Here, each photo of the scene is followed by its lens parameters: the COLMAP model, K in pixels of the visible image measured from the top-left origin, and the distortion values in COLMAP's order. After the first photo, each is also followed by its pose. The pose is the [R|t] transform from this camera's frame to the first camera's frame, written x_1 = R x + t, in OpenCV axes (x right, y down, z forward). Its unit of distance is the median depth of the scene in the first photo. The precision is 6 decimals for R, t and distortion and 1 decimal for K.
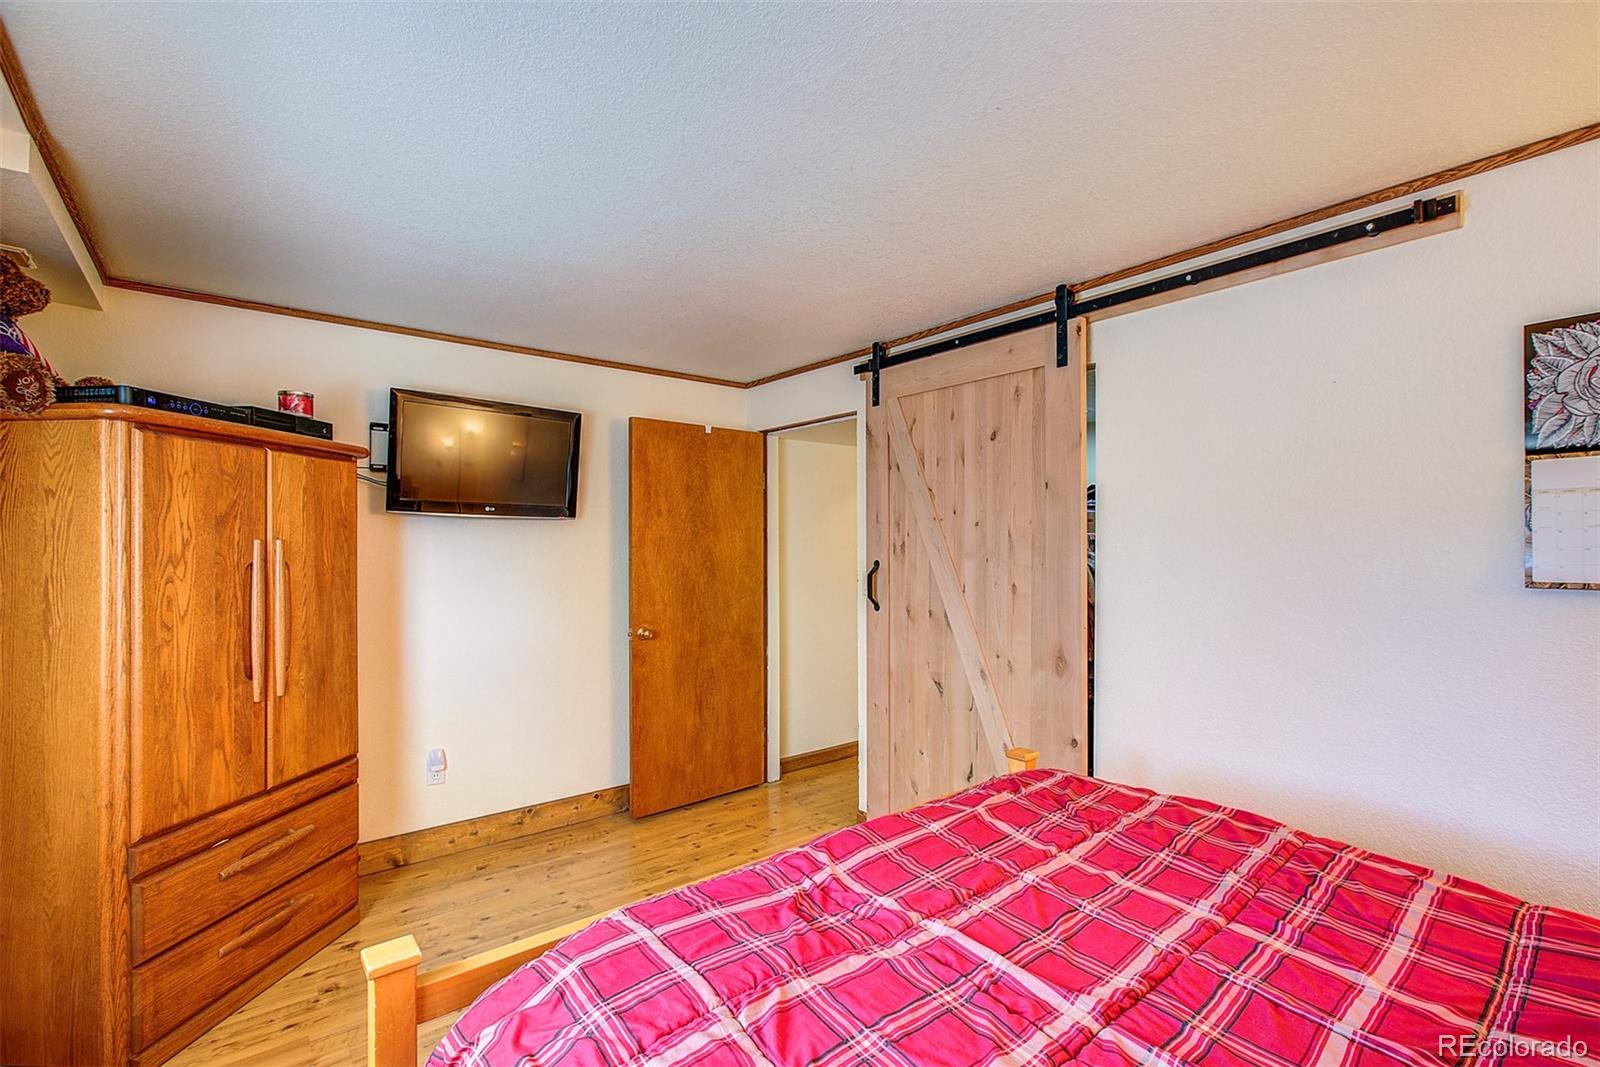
lens RADIAL K [[714.4, 0, 795.4], [0, 714.4, 537.7], [0, 0, 1]] dist [0.001681, 0.001089]
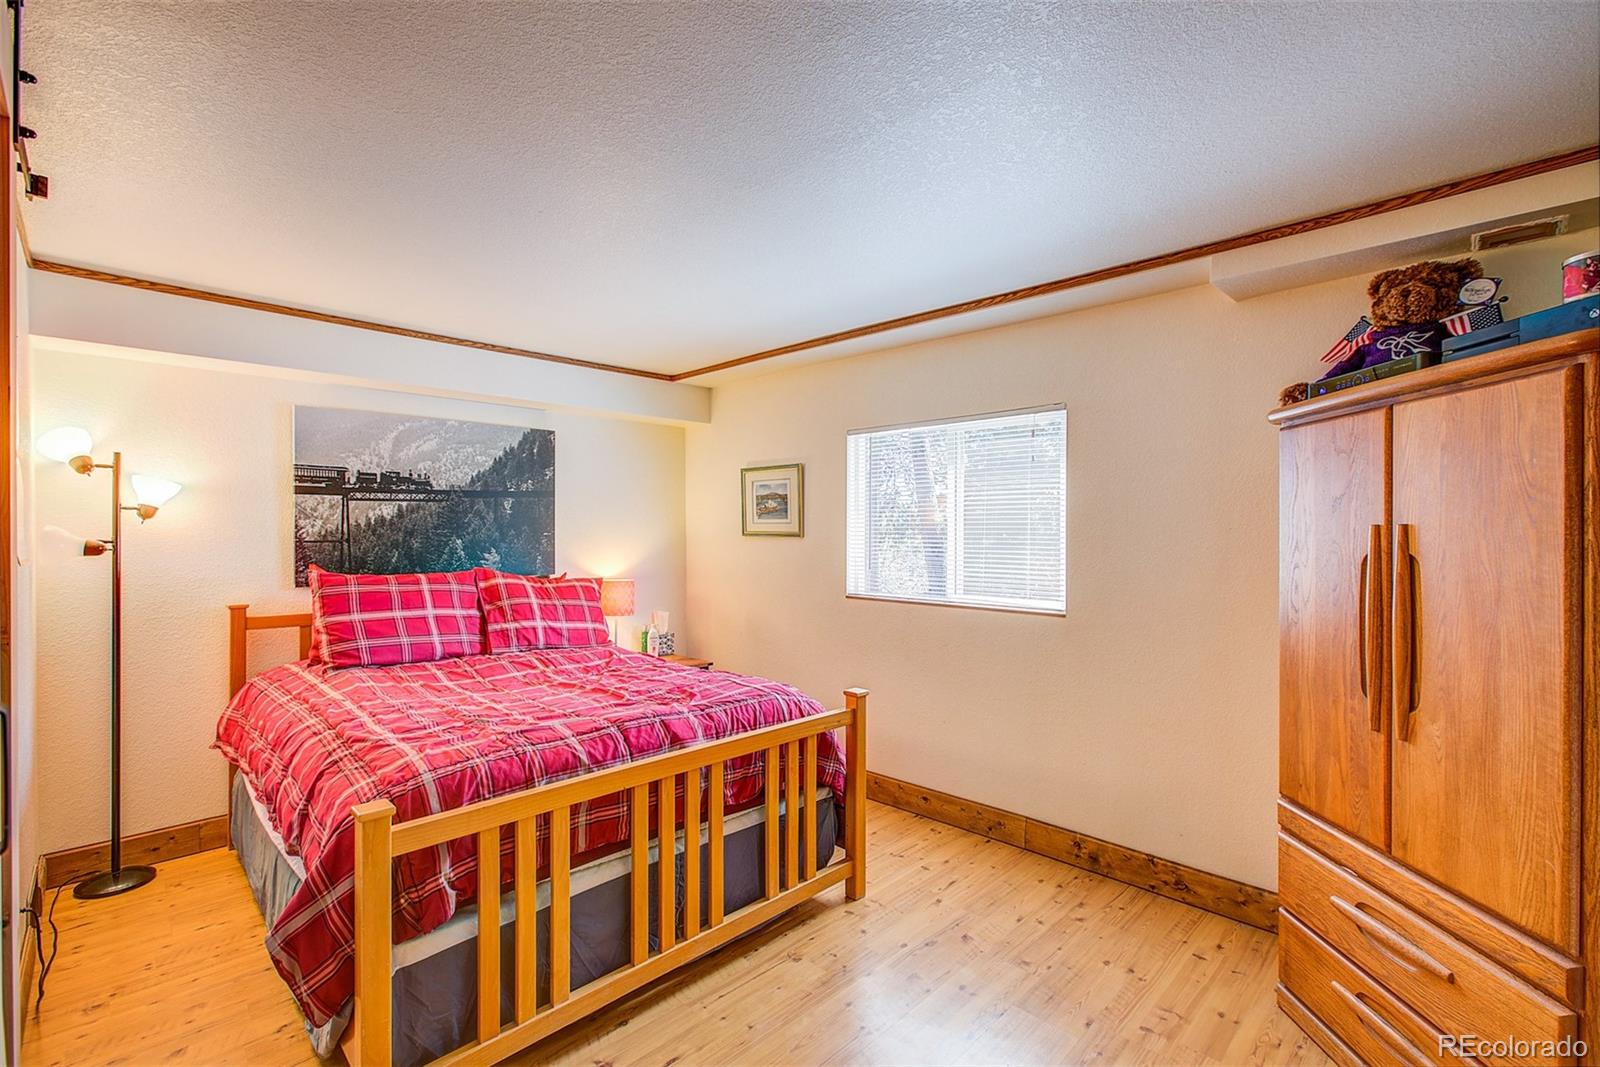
lens RADIAL K [[714.4, 0, 799.4], [0, 714.4, 532.7], [0, 0, 1]] dist [0.001681, 0.001089]
pose [[-0.995109, 0.007107, -0.098523, -0.044065], [0.007517, 0.999965, -0.003788, 0.009153], [0.098493, -0.004510, -0.995128, 1.782775]]
